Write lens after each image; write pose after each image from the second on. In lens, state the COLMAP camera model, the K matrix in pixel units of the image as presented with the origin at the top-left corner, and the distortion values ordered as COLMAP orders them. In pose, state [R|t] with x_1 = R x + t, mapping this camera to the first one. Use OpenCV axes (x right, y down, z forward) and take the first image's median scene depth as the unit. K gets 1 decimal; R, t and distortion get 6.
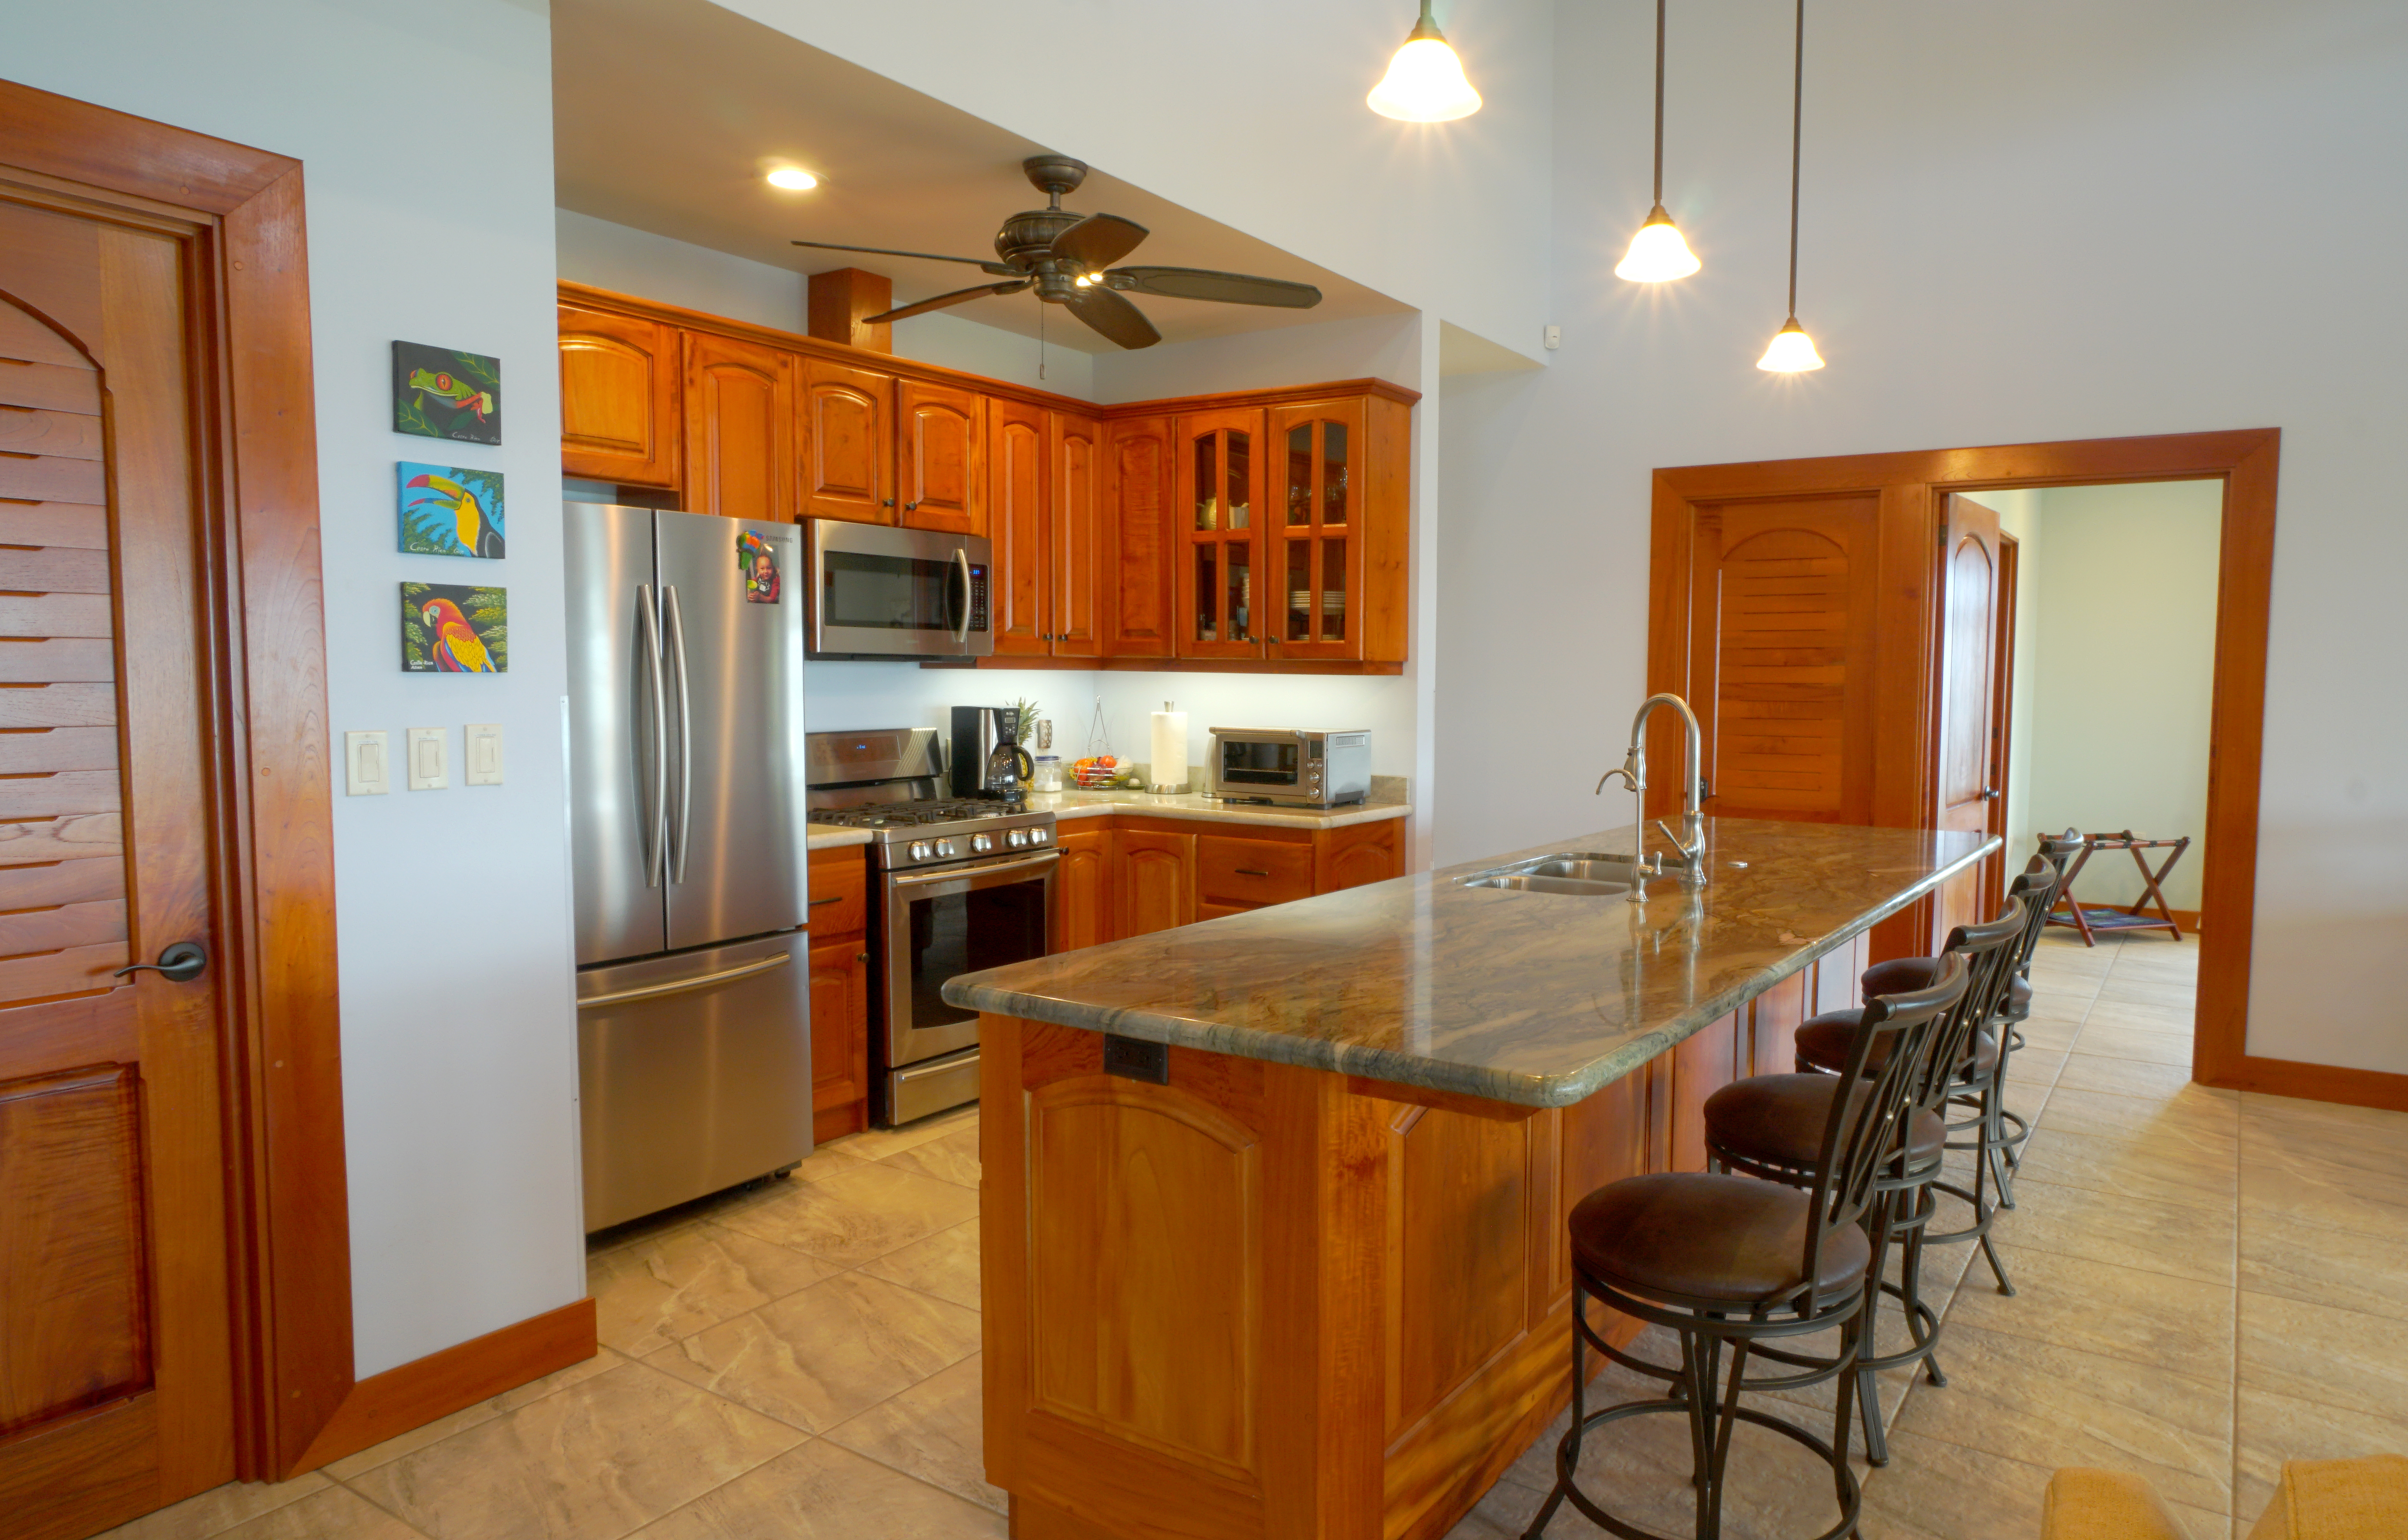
lens RADIAL K [[1543.0, 0, 1204.0], [0, 1543.0, 770.0], [0, 0, 1]] dist [0.001550, 0.000141]
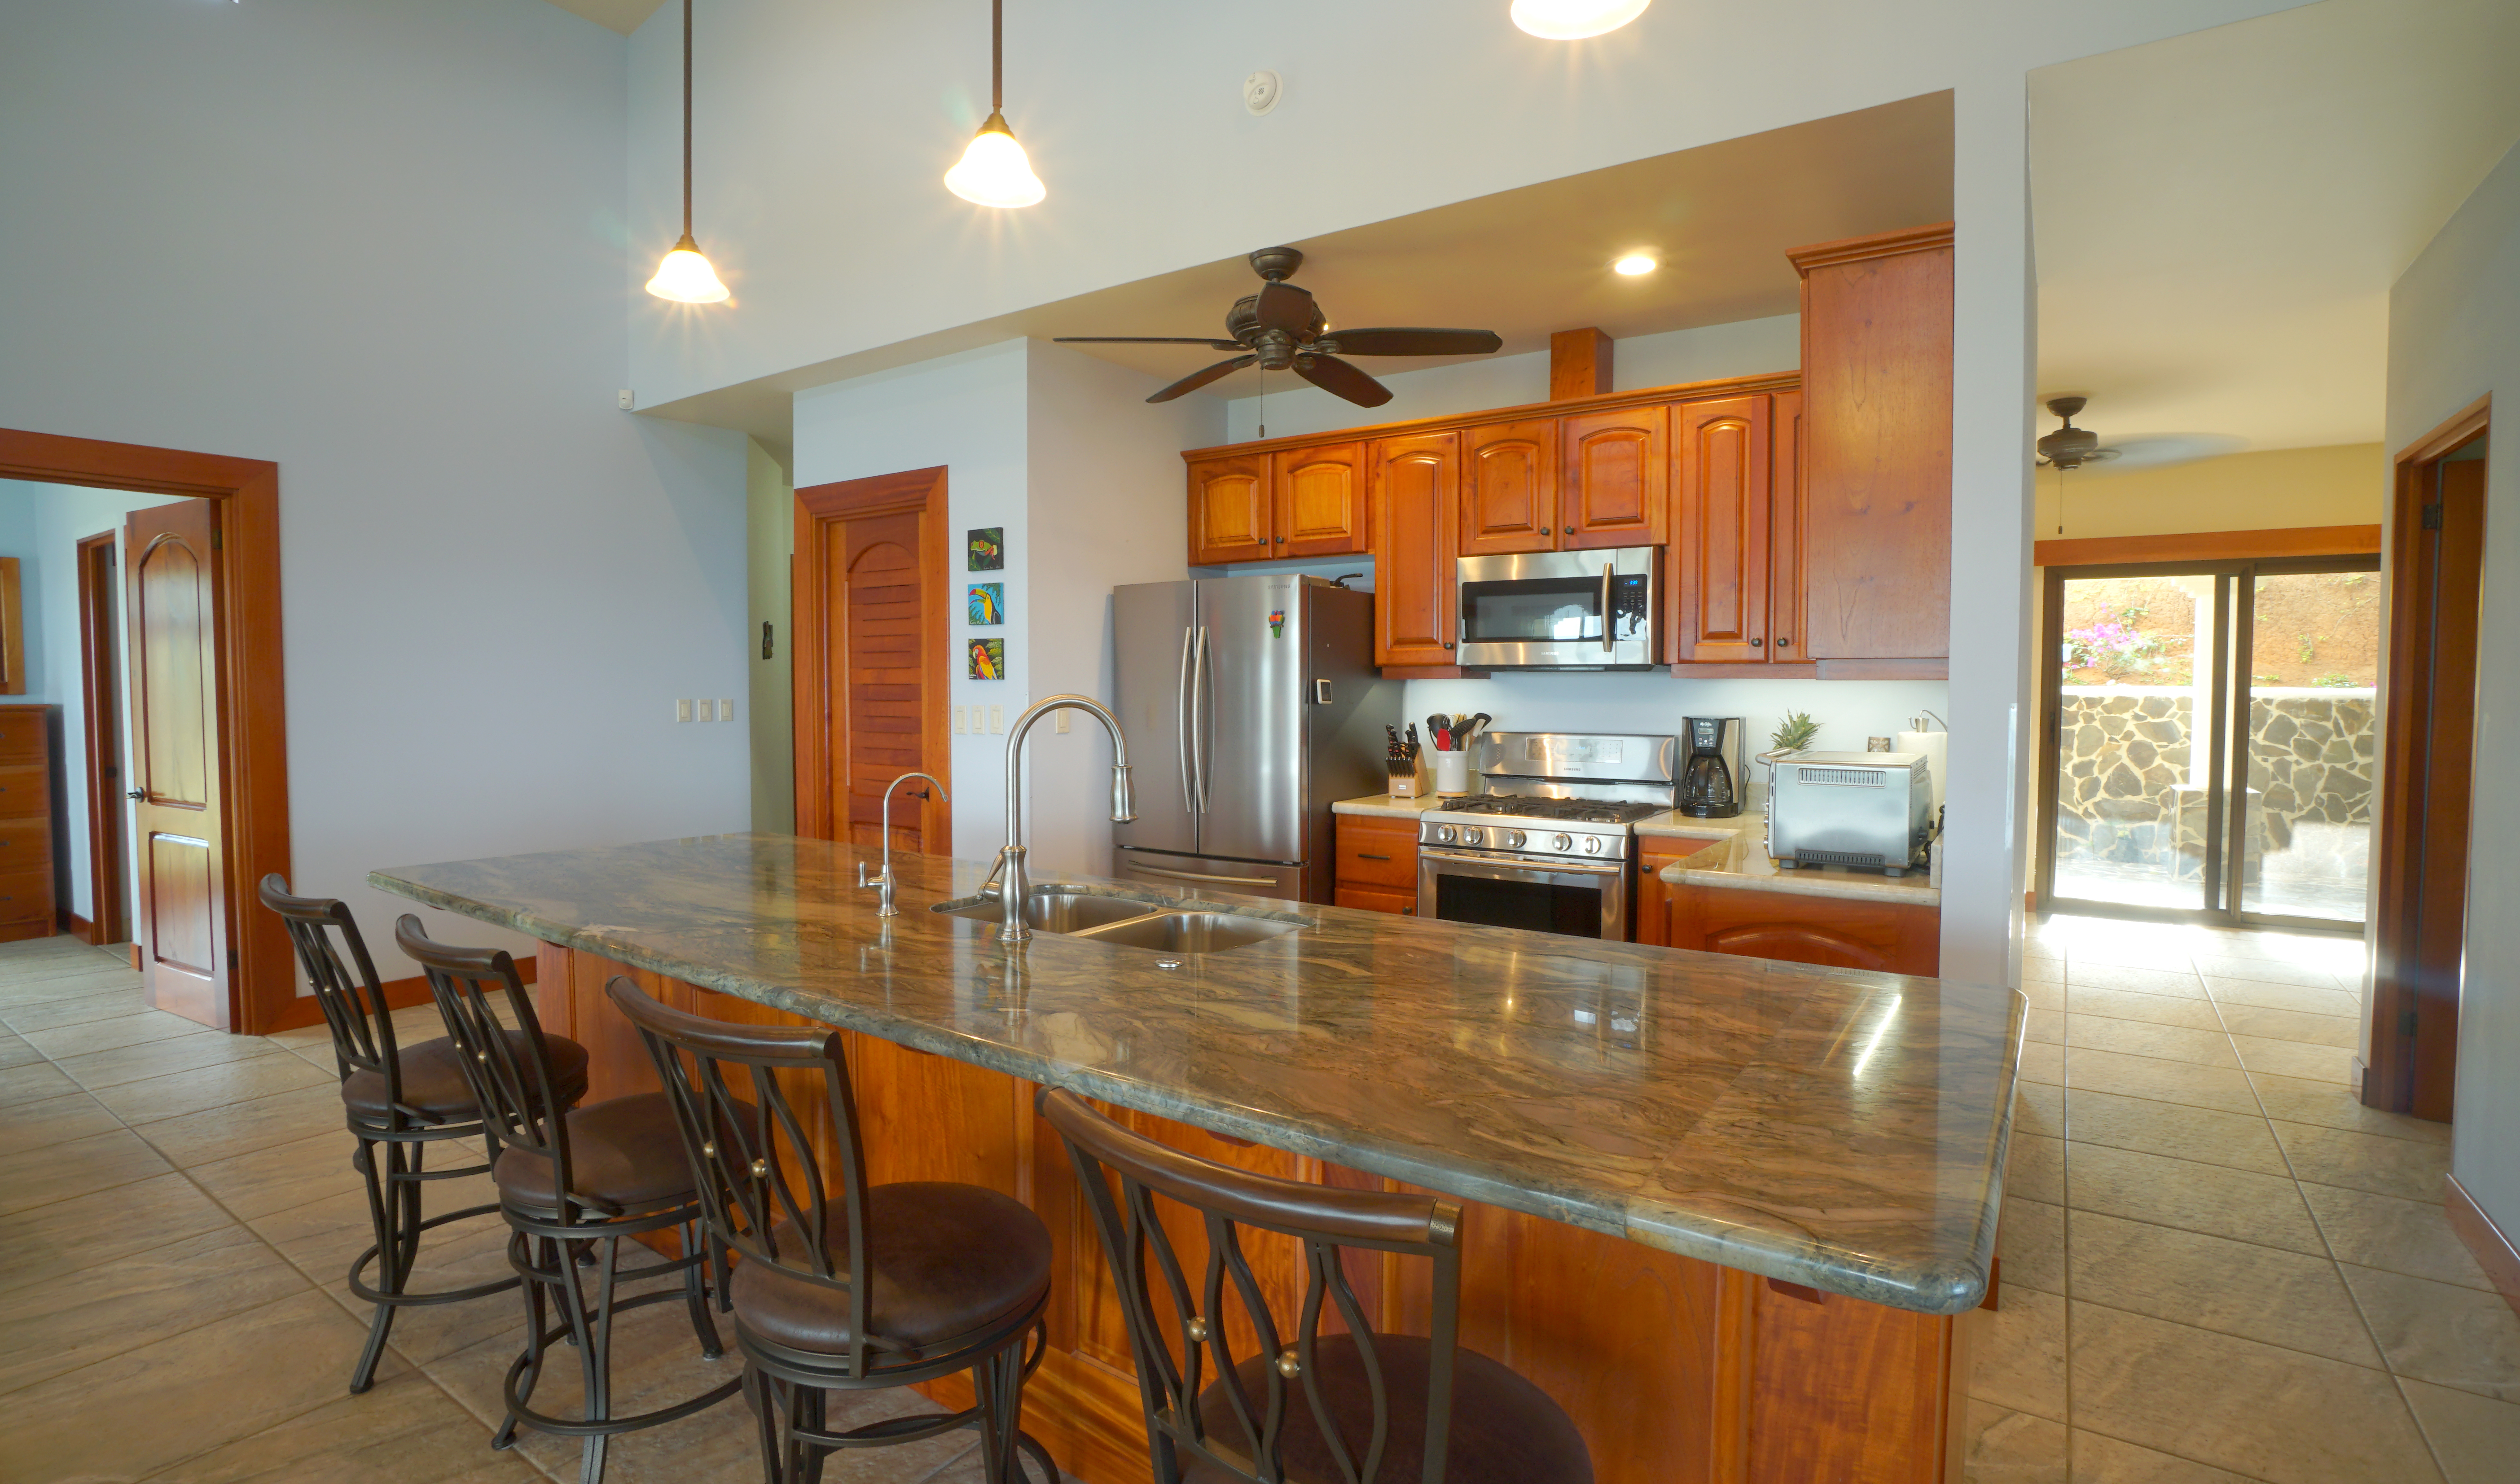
lens RADIAL K [[1166.9, 0, 1260.0], [0, 1166.9, 742.0], [0, 0, 1]] dist [0.000176, 0.000014]
pose [[0.005269, 0.043792, -0.999027, 1.122929], [-0.068686, 0.996697, 0.043327, -0.073205], [0.997624, 0.068390, 0.008259, 1.368139]]
